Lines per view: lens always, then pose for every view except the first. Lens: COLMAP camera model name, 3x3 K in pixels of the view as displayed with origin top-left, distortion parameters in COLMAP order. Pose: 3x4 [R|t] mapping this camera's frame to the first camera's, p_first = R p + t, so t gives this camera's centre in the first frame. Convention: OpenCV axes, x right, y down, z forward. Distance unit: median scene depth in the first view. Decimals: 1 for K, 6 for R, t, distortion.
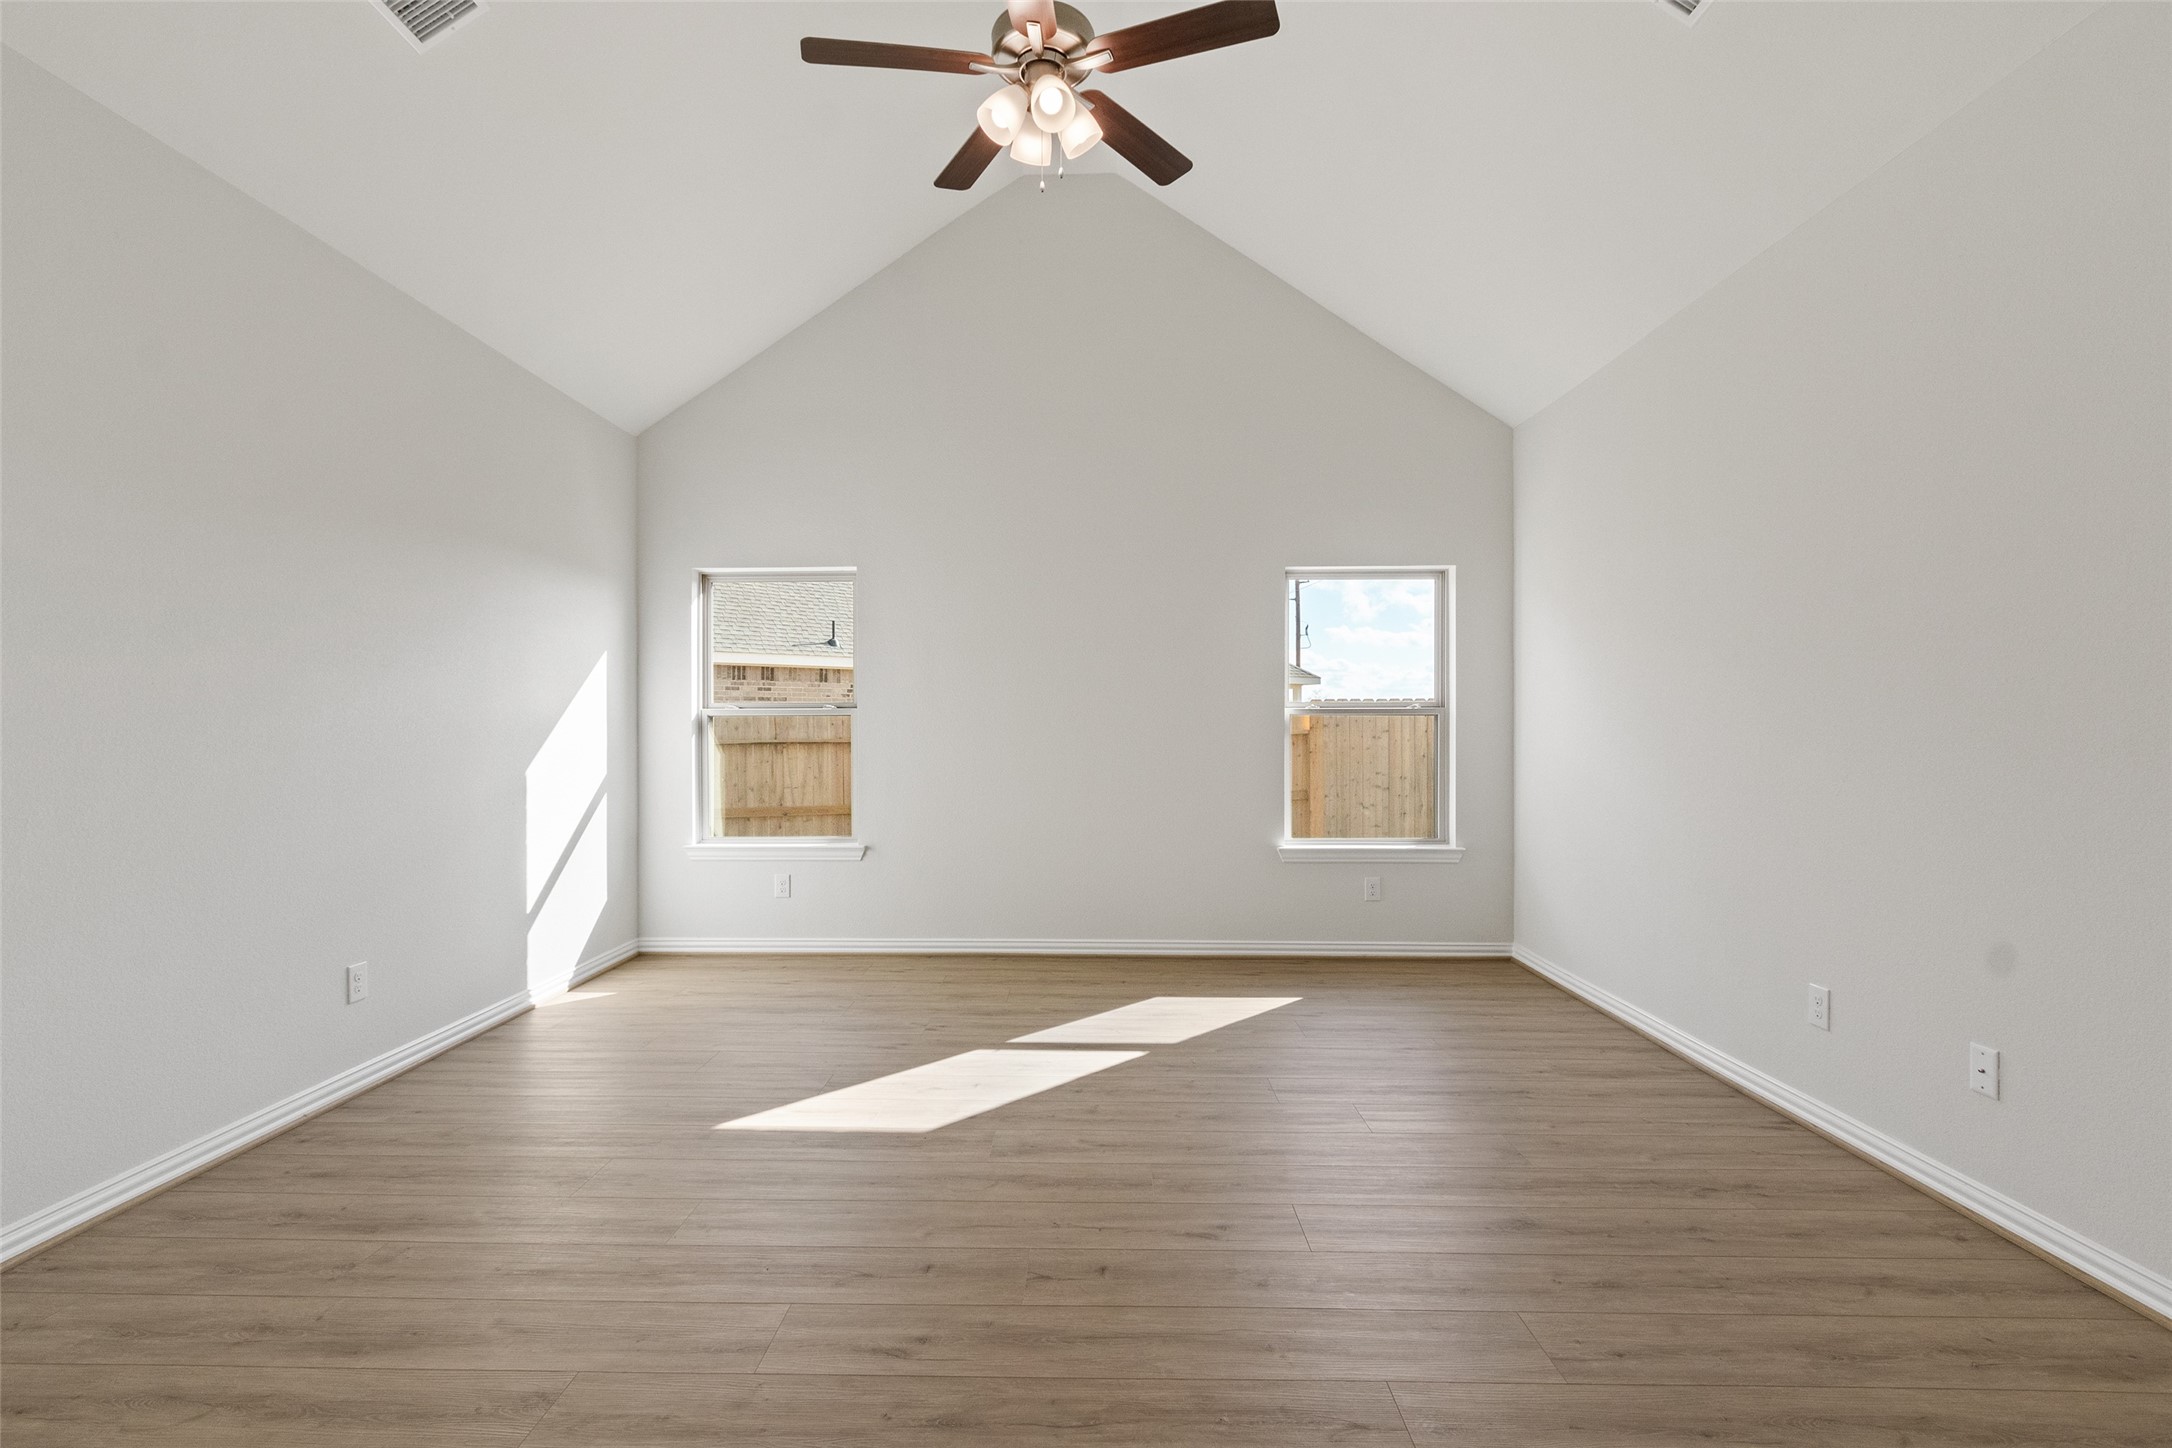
lens RADIAL K [[989.6, 0, 1075.4], [0, 989.6, 728.3], [0, 0, 1]] dist [0.009257, -0.000382]
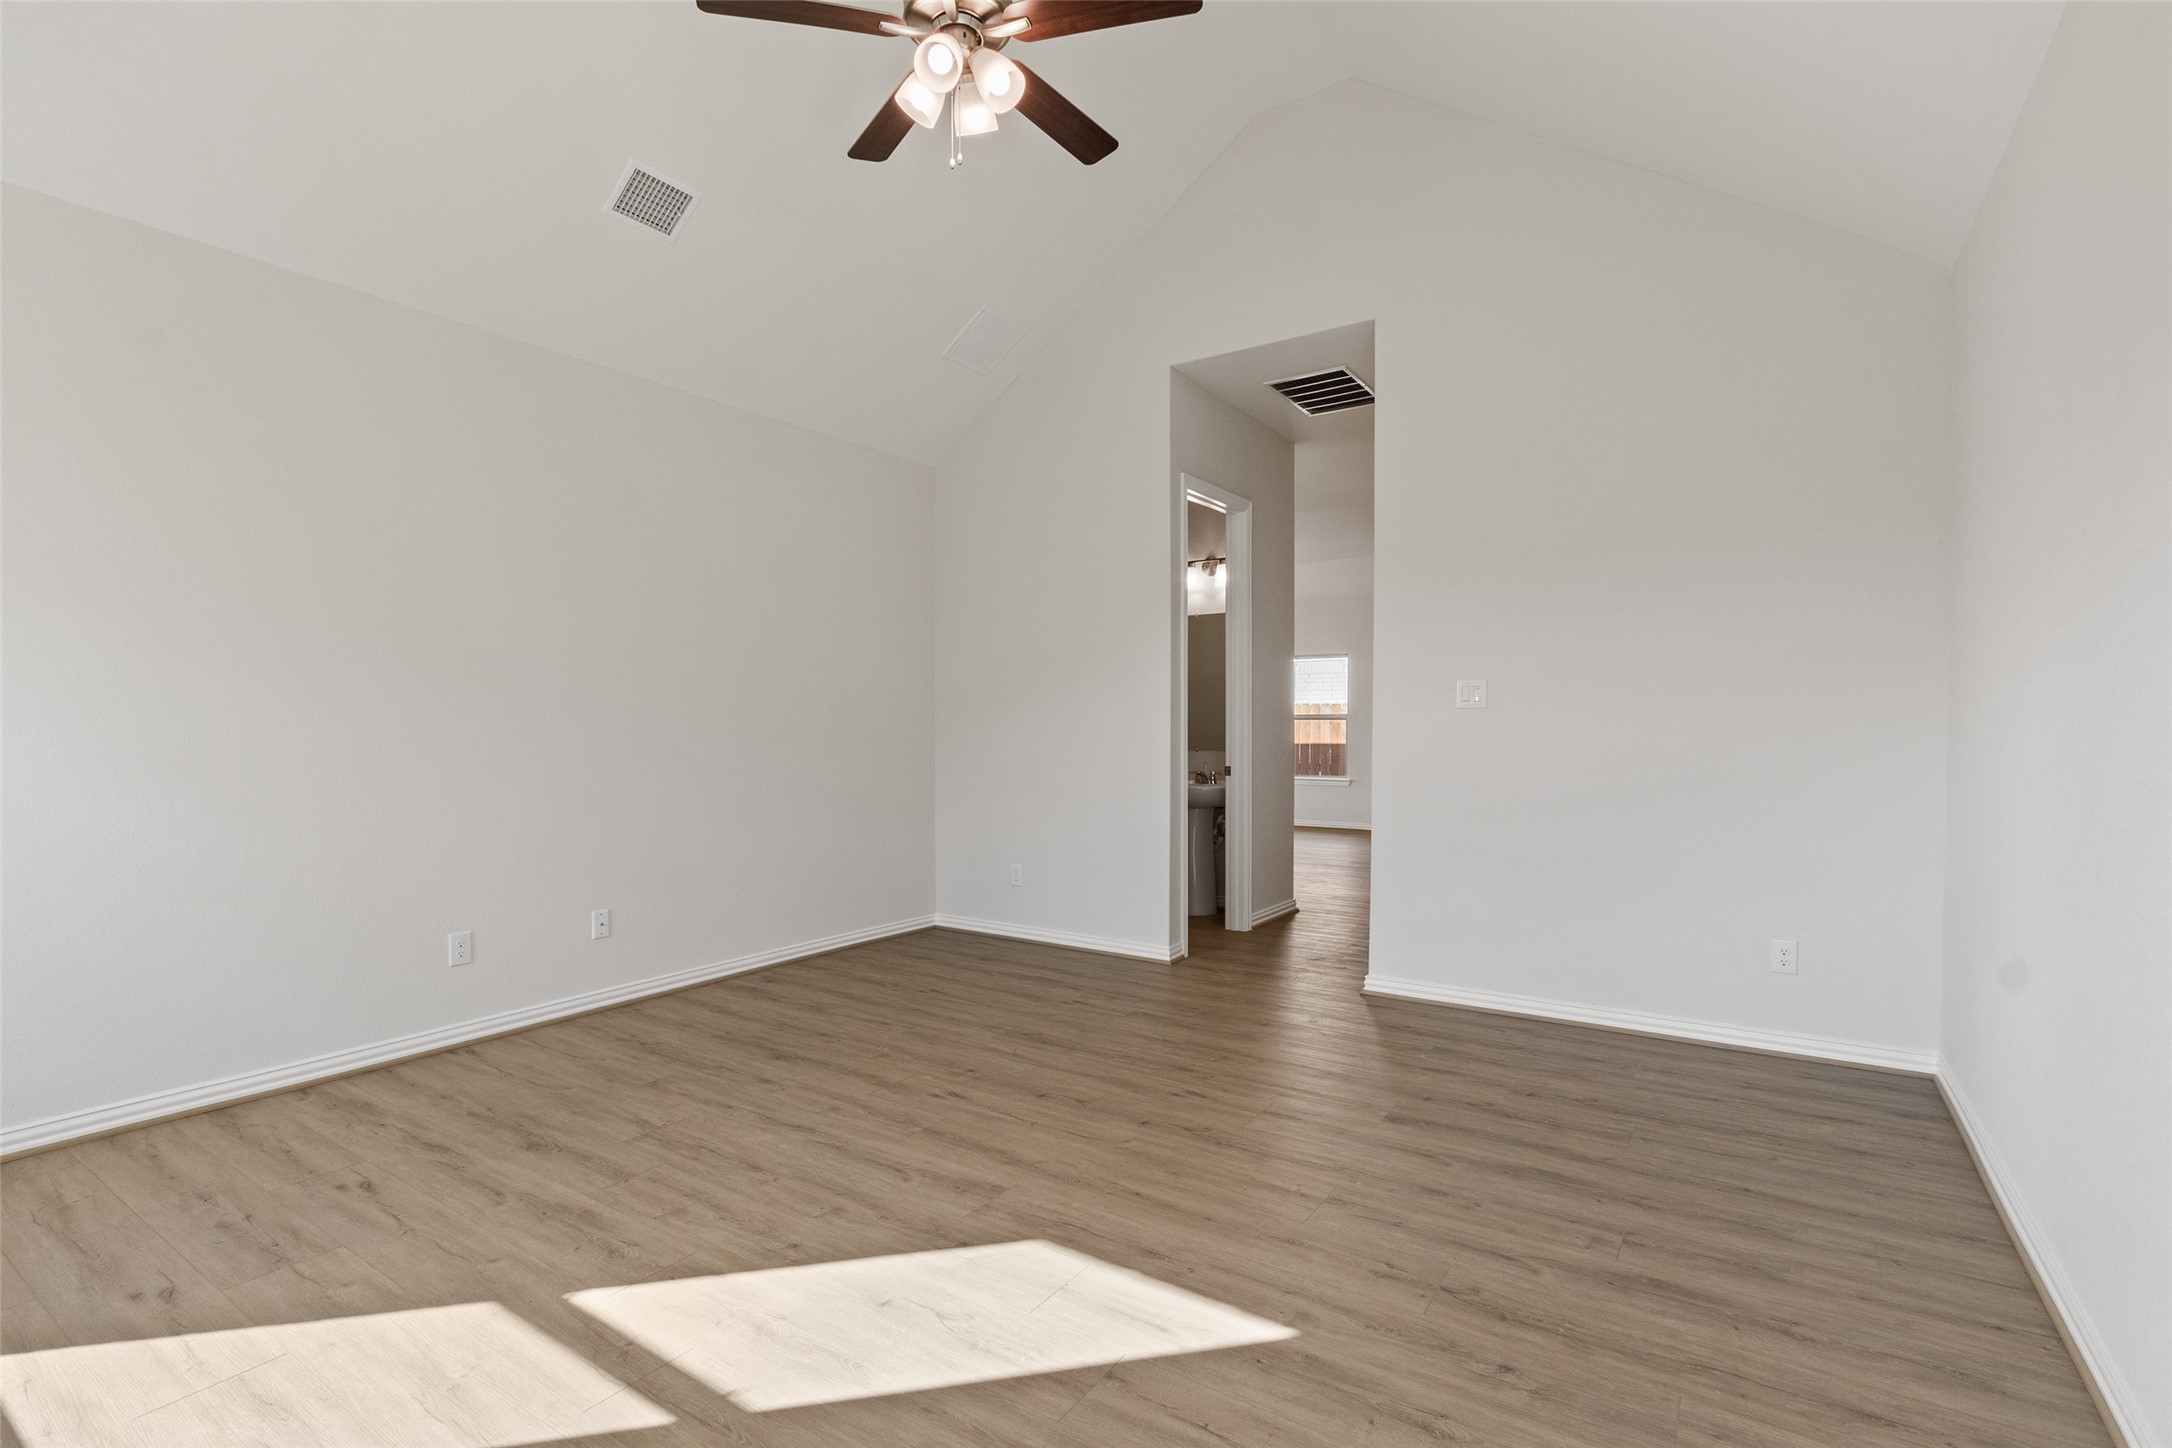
lens RADIAL K [[989.6, 0, 1081.6], [0, 989.6, 726.0], [0, 0, 1]] dist [0.009257, -0.000382]
pose [[-0.843039, 0.003617, 0.537841, -0.665380], [0.002207, 0.999992, -0.003267, 0.001820], [-0.537849, -0.001567, -0.843040, 1.802389]]
